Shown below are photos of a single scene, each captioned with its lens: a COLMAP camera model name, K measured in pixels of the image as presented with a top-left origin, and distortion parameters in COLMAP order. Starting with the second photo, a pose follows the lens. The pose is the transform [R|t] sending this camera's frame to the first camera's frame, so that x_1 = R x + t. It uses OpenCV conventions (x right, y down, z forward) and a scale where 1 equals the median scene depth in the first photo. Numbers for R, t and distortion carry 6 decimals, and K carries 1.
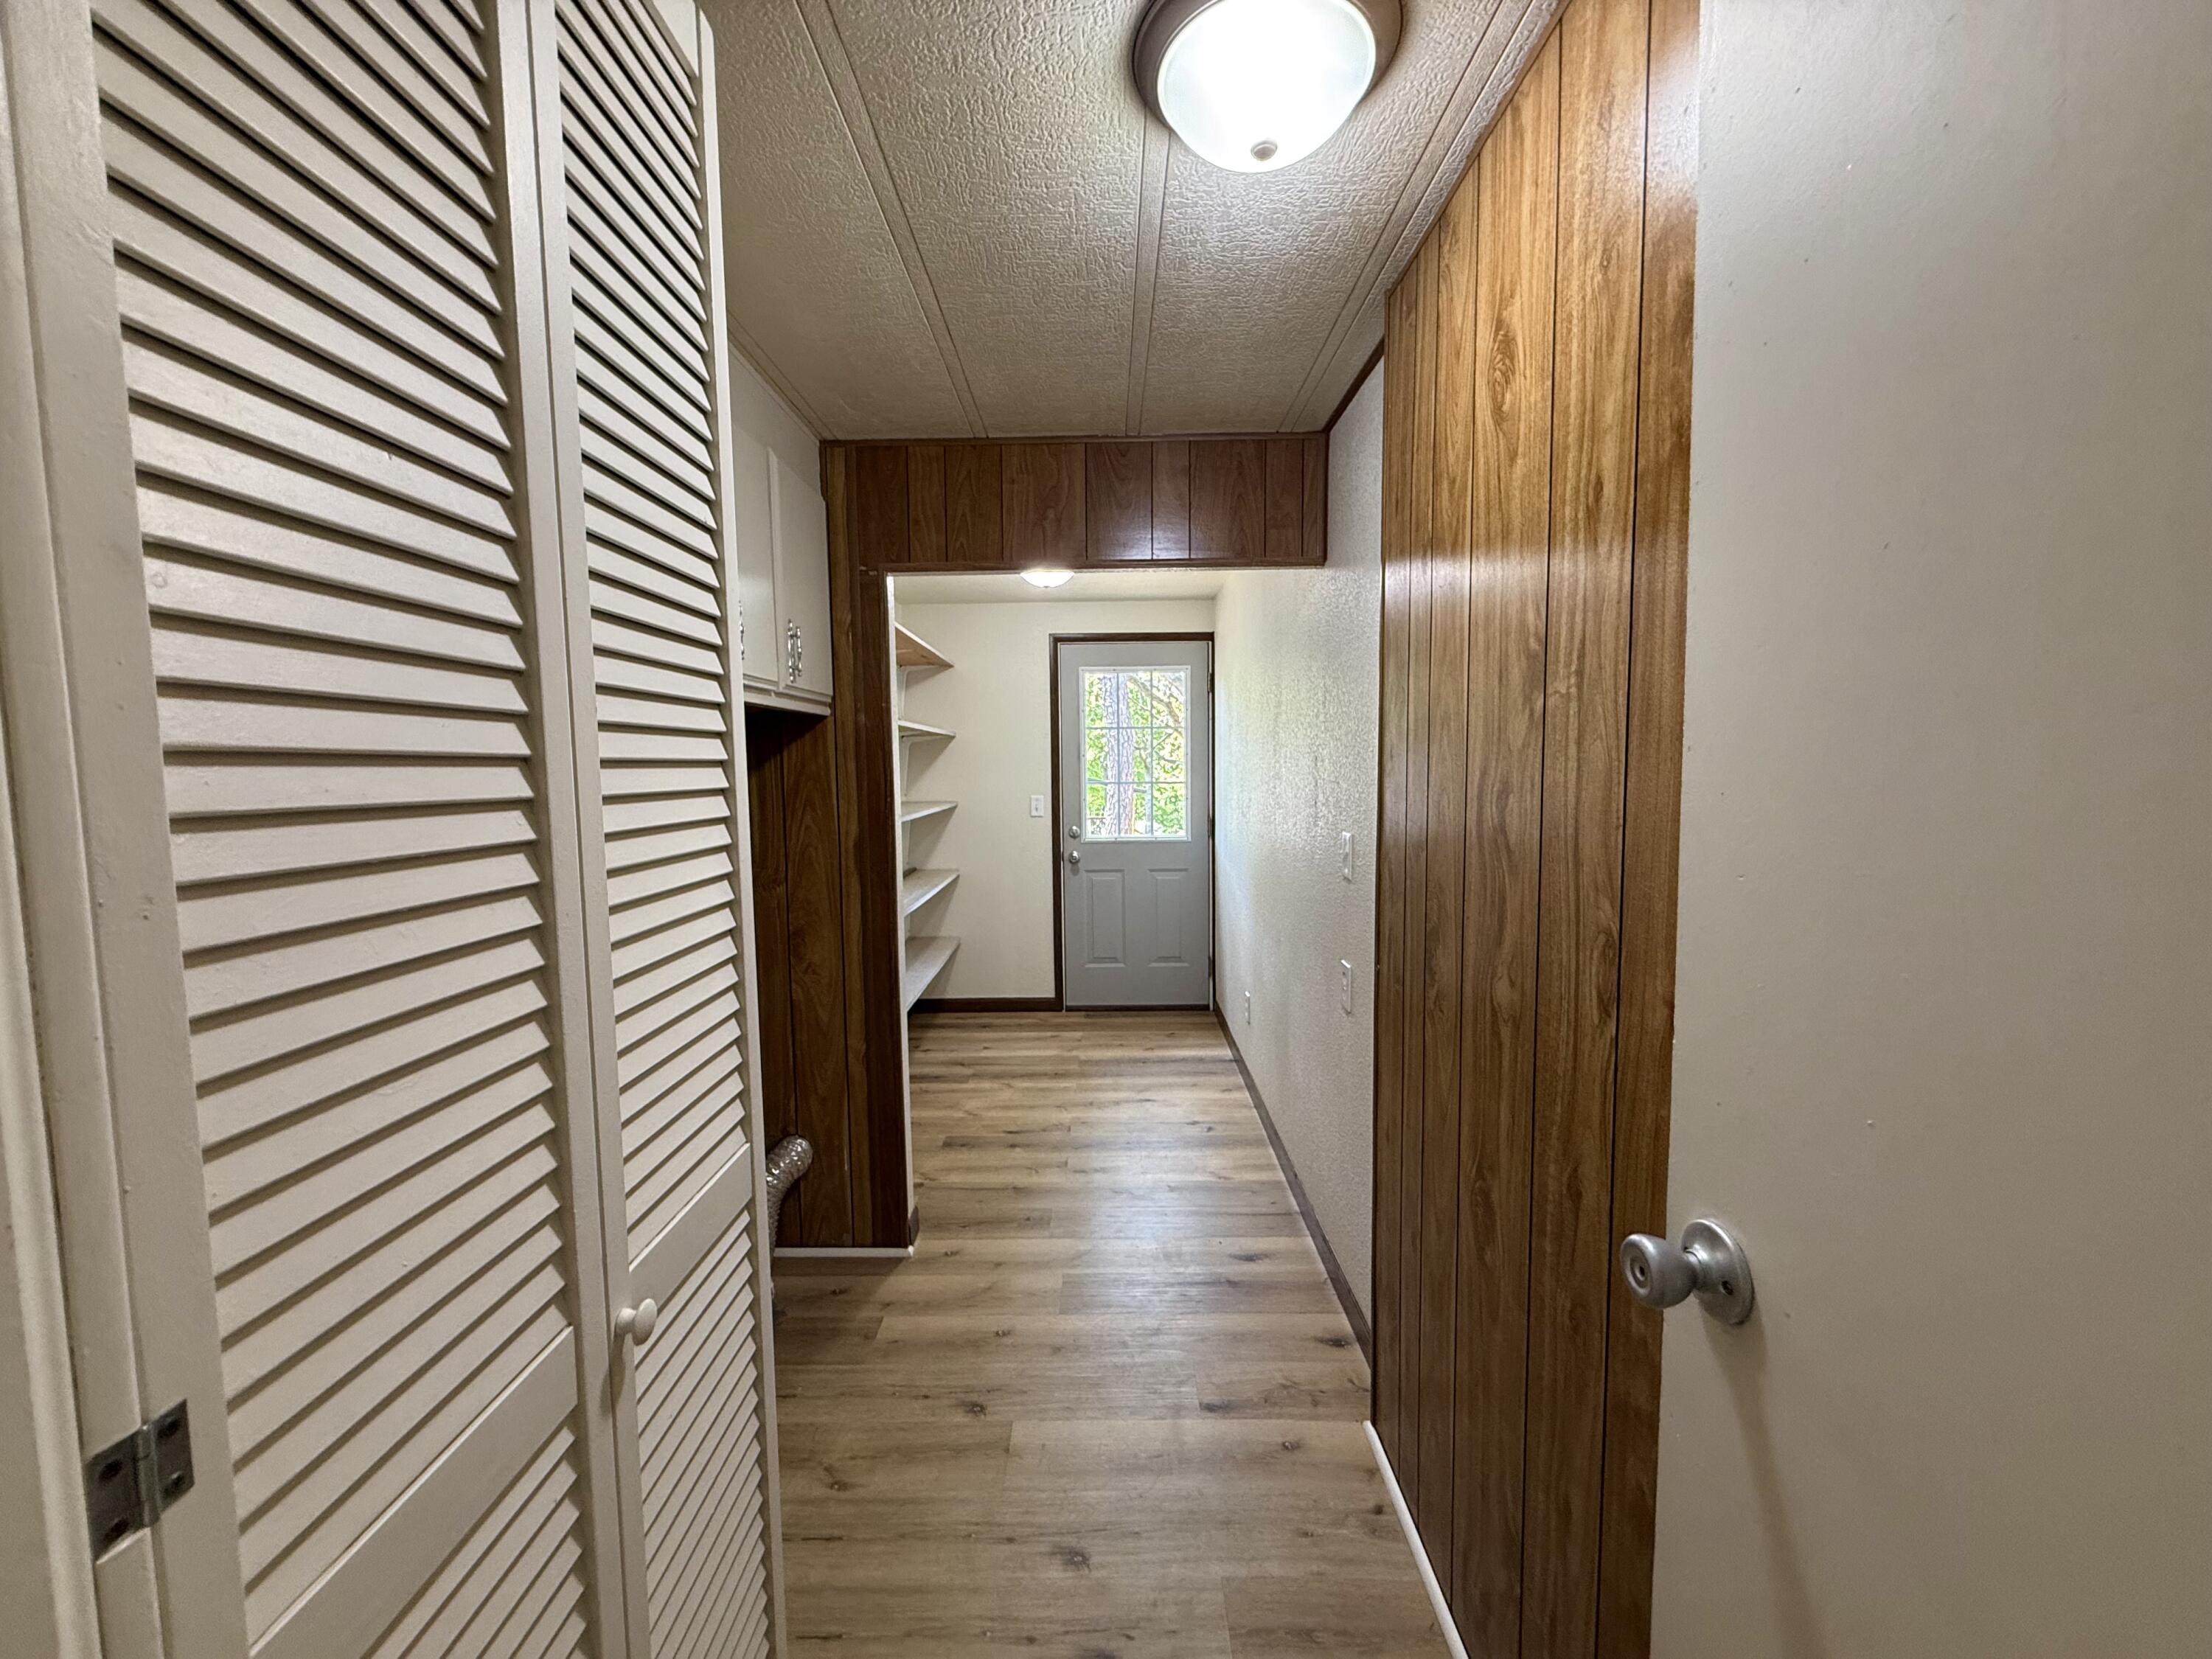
lens RADIAL K [[881.4, 0, 1101.2], [0, 881.4, 829.0], [0, 0, 1]] dist [0.000144, -0.000081]
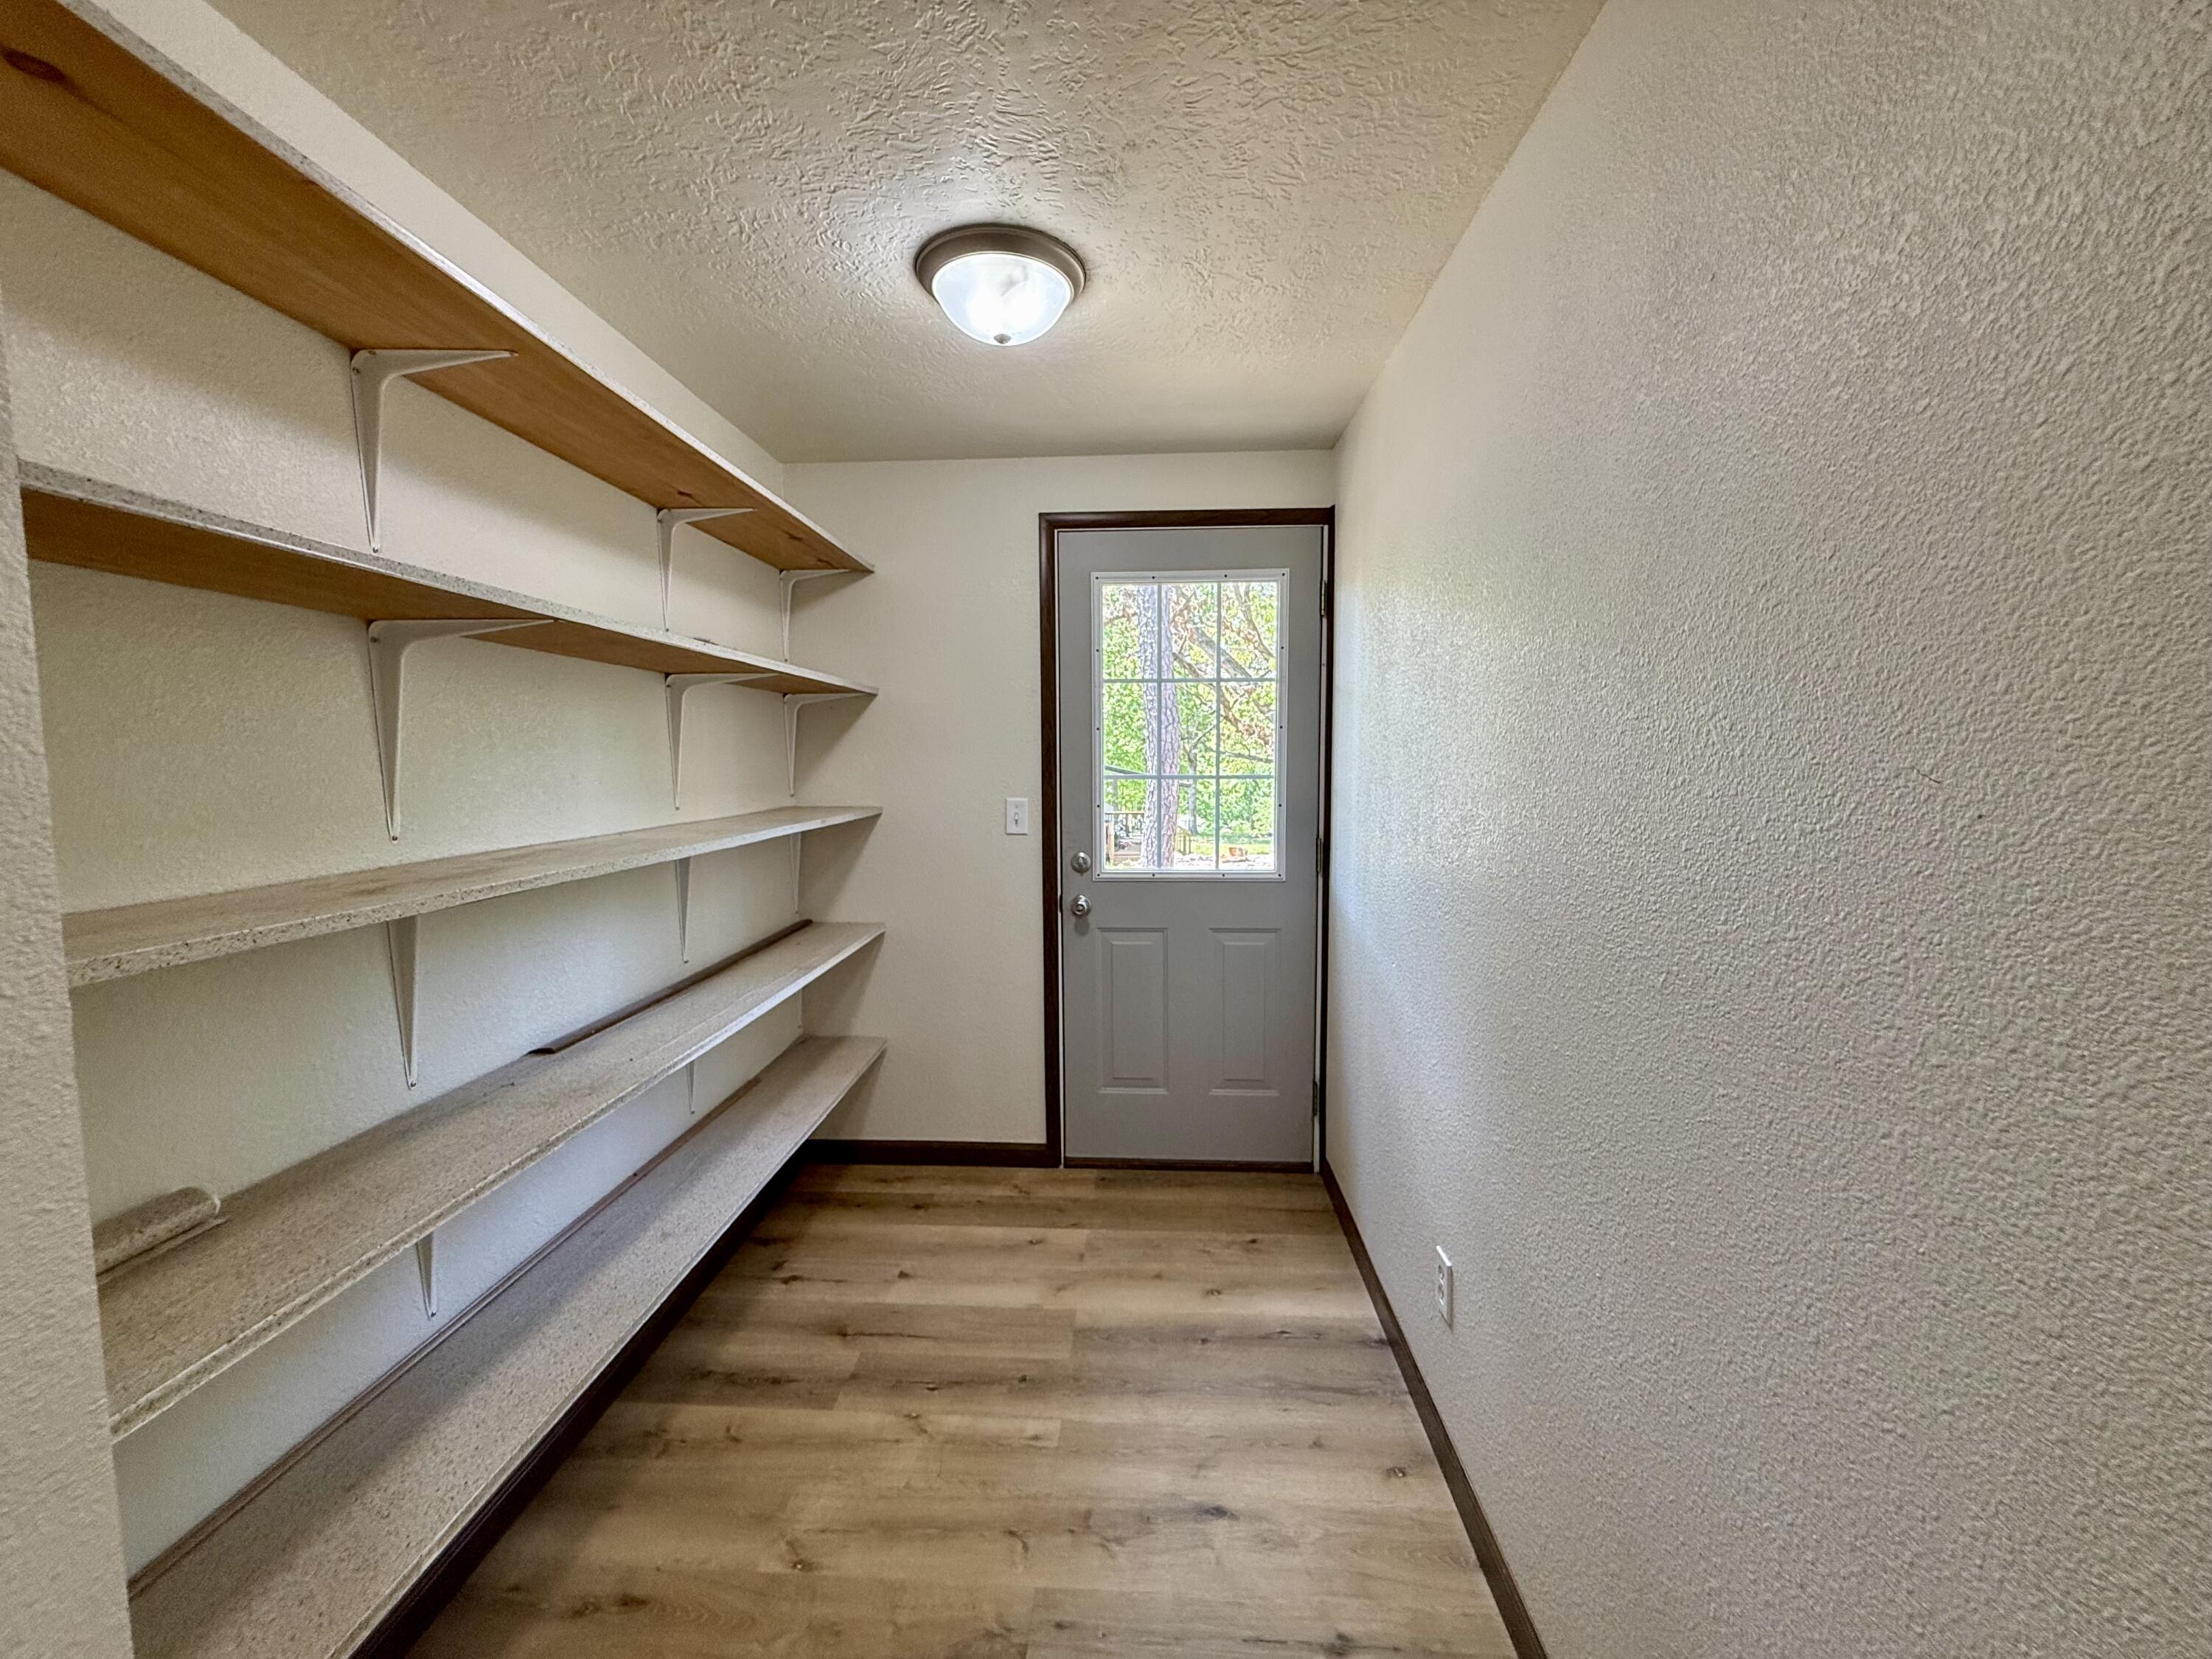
lens RADIAL K [[881.4, 0, 1113.4], [0, 881.4, 837.9], [0, 0, 1]] dist [0.000144, -0.000081]
pose [[0.999387, 0.010981, -0.033228, 0.009463], [-0.010379, 0.999780, 0.018238, -0.023324], [0.033421, -0.017882, 0.999281, 0.431509]]
